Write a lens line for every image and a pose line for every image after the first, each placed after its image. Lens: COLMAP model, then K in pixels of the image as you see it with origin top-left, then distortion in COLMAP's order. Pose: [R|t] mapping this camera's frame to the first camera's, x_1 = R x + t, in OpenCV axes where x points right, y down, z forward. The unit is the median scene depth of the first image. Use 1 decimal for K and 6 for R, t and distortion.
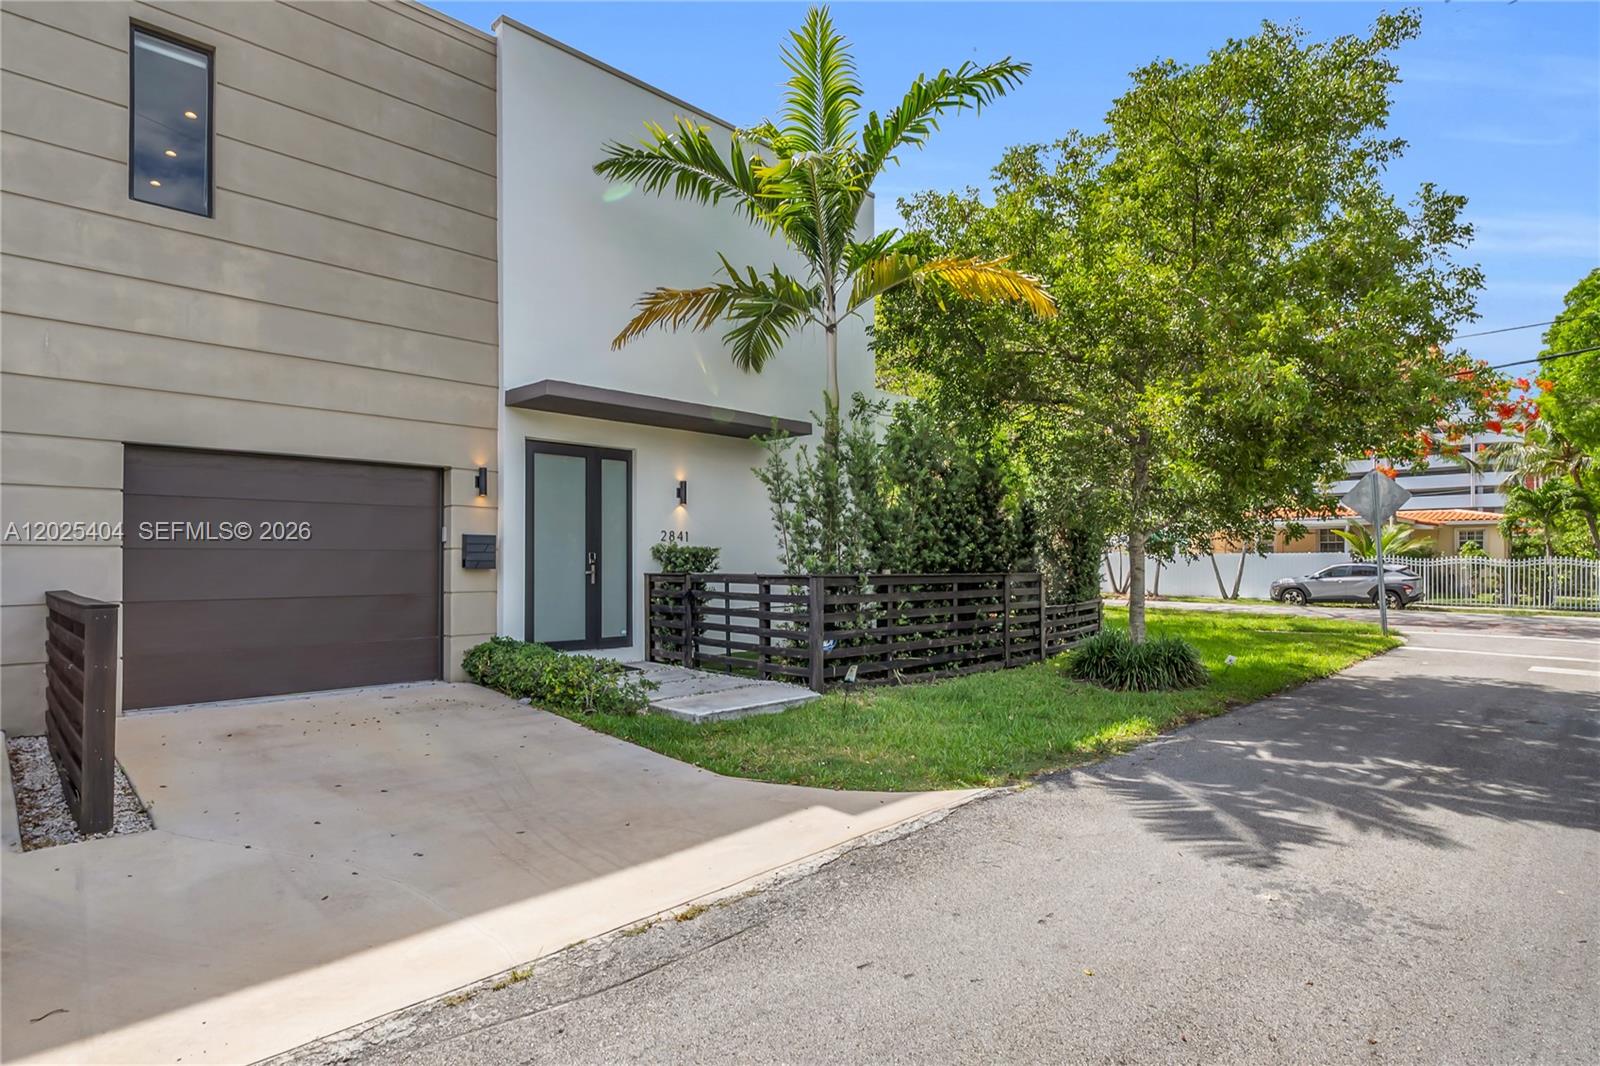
lens RADIAL K [[829.6, 0, 792.8], [0, 829.6, 555.6], [0, 0, 1]] dist [0.001518, 0.000257]
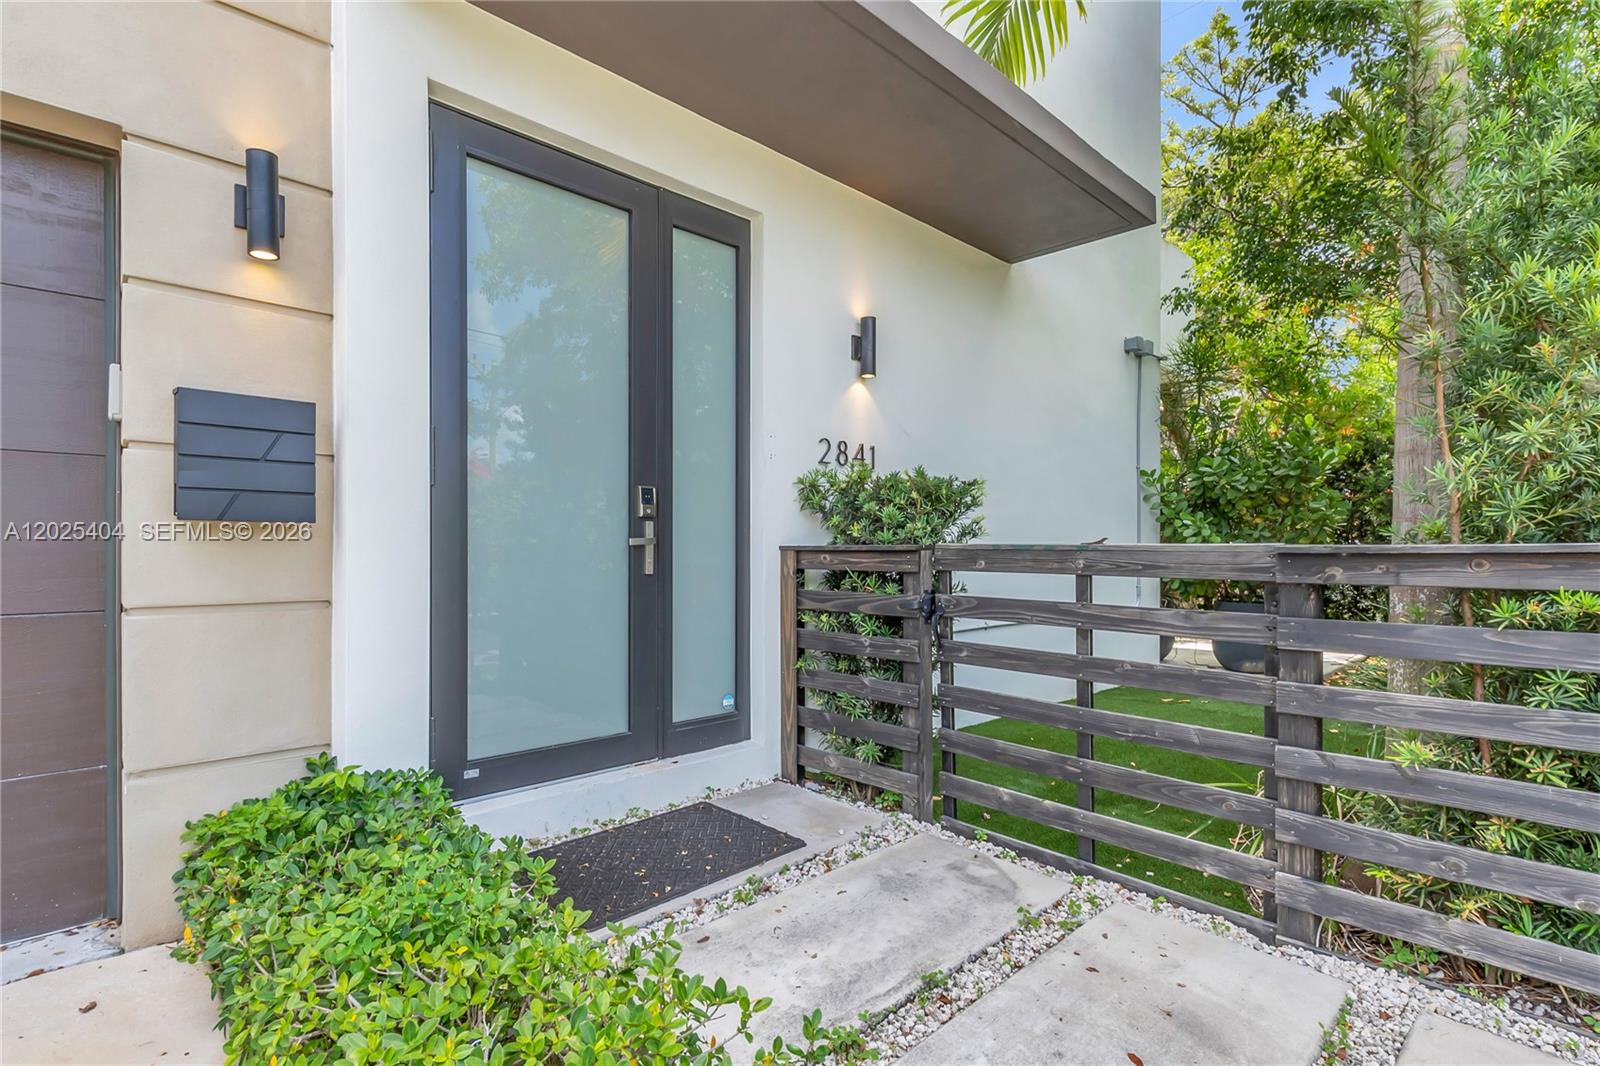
lens RADIAL K [[753.4, 0, 765.5], [0, 753.4, 538.0], [0, 0, 1]] dist [0.018780, 0.000120]
pose [[0.998522, 0.001722, -0.054318, -0.189598], [-0.002076, 0.999977, -0.006472, 0.022444], [0.054306, 0.006575, 0.998503, 0.743342]]
